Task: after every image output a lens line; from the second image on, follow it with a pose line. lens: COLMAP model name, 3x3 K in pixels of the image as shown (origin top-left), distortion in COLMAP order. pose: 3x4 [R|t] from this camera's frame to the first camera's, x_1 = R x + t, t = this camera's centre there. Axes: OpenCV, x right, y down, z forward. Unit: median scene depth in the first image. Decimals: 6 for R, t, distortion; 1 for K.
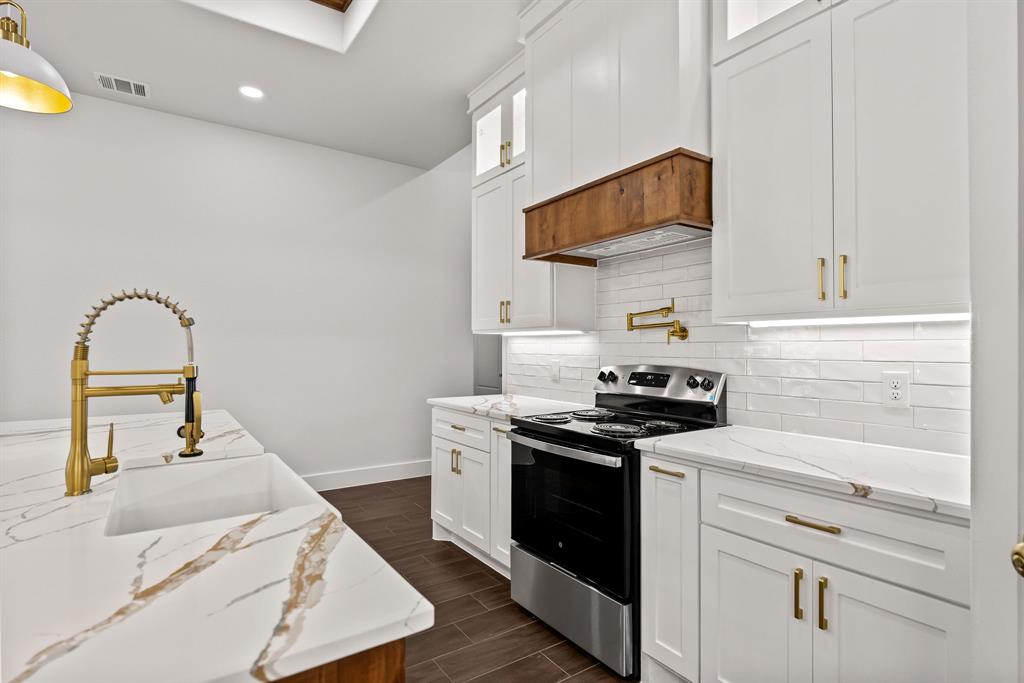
lens RADIAL K [[513.9, 0, 513.4], [0, 513.9, 342.6], [0, 0, 1]] dist [-0.002483, -0.000720]
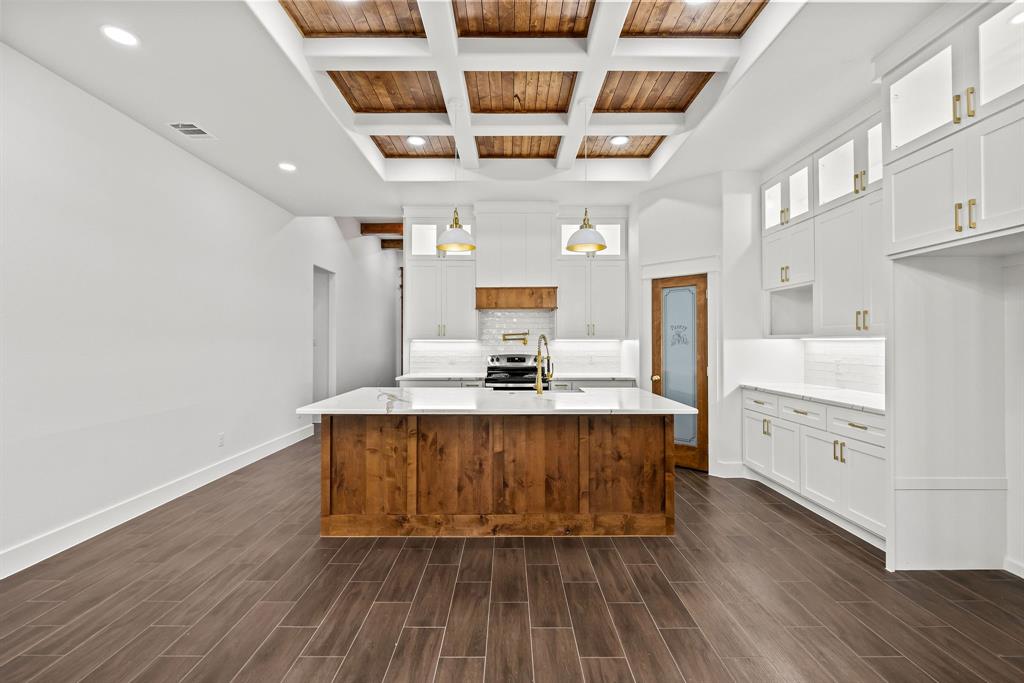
lens RADIAL K [[441.3, 0, 508.1], [0, 441.3, 336.3], [0, 0, 1]] dist [0.000010, -0.000409]
pose [[0.565392, 0.007850, 0.824785, -1.683246], [-0.006597, 0.999966, -0.004996, -0.038429], [-0.824796, -0.002616, 0.565424, -0.252207]]
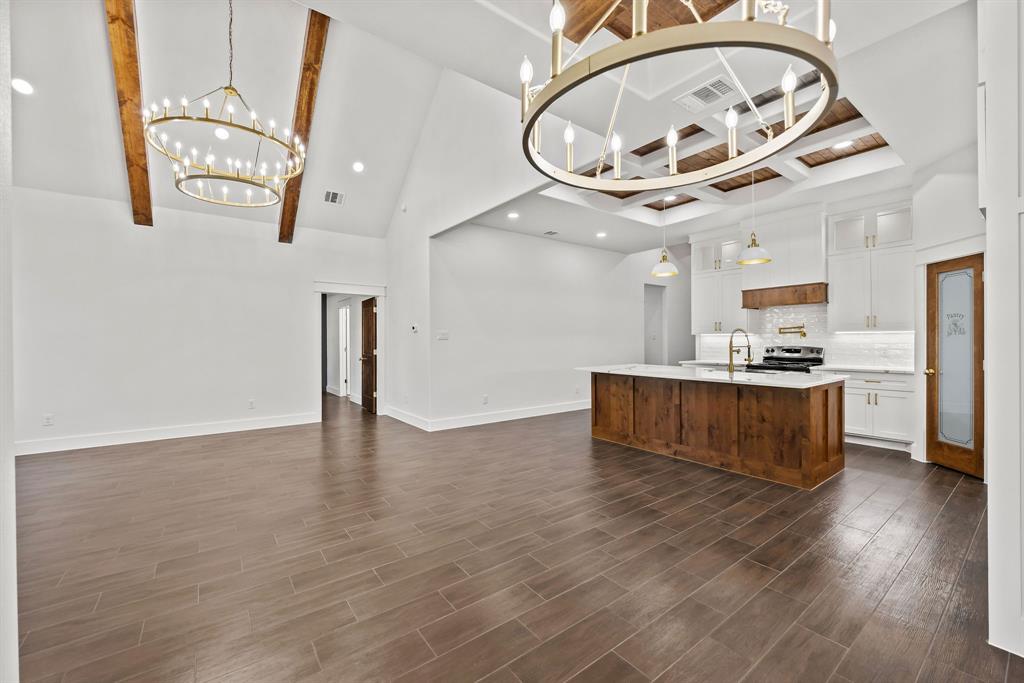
lens RADIAL K [[410.0, 0, 506.0], [0, 410.0, 340.0], [0, 0, 1]] dist [-0.010630, -0.000554]
pose [[0.999622, -0.007462, 0.026460, -1.470559], [0.007190, 0.999920, 0.010380, -0.026496], [-0.026536, -0.010185, 0.999596, -1.317971]]
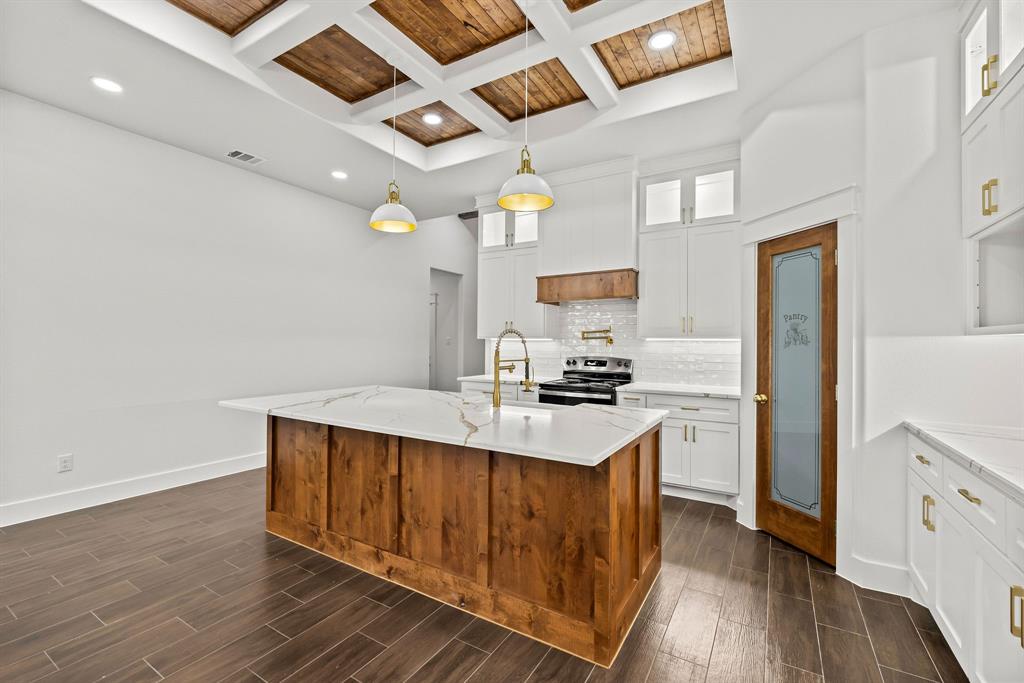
lens RADIAL K [[437.5, 0, 512.5], [0, 437.5, 339.2], [0, 0, 1]] dist [-0.001952, -0.000284]
pose [[0.912073, 0.009280, 0.409922, -0.826163], [-0.010520, 0.999944, 0.000770, -0.026717], [-0.409892, -0.005015, 0.912120, -0.529618]]
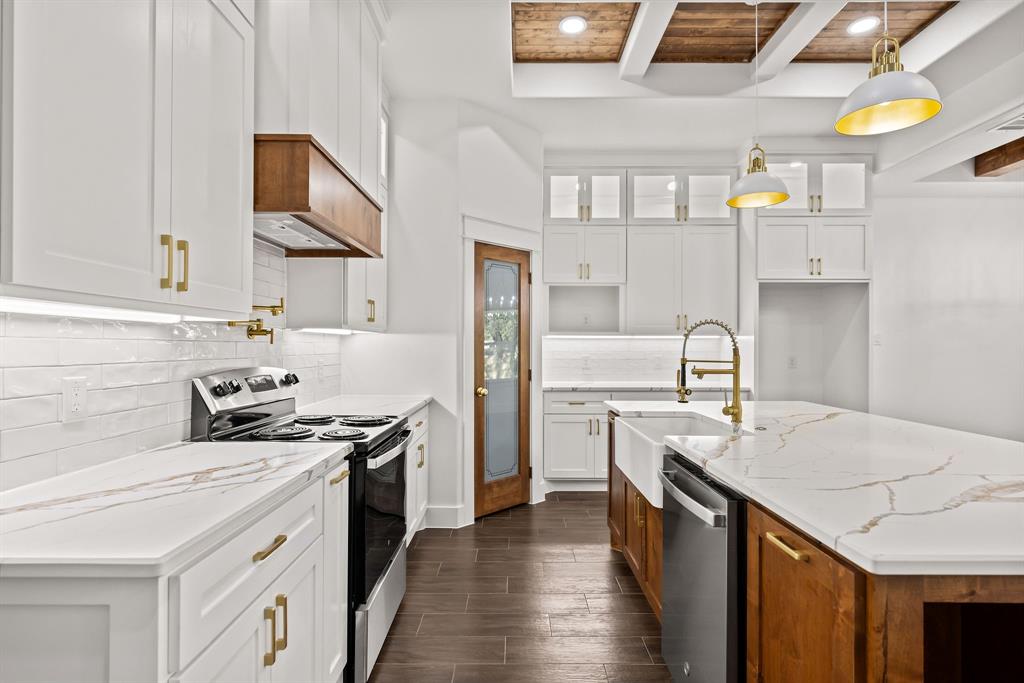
lens RADIAL K [[513.9, 0, 513.4], [0, 513.9, 342.6], [0, 0, 1]] dist [-0.002483, -0.000720]
pose [[-0.819451, 0.001071, 0.573148, -0.624276], [-0.008757, 0.999858, -0.014388, 0.010372], [-0.573082, -0.016810, -0.819326, 1.535052]]
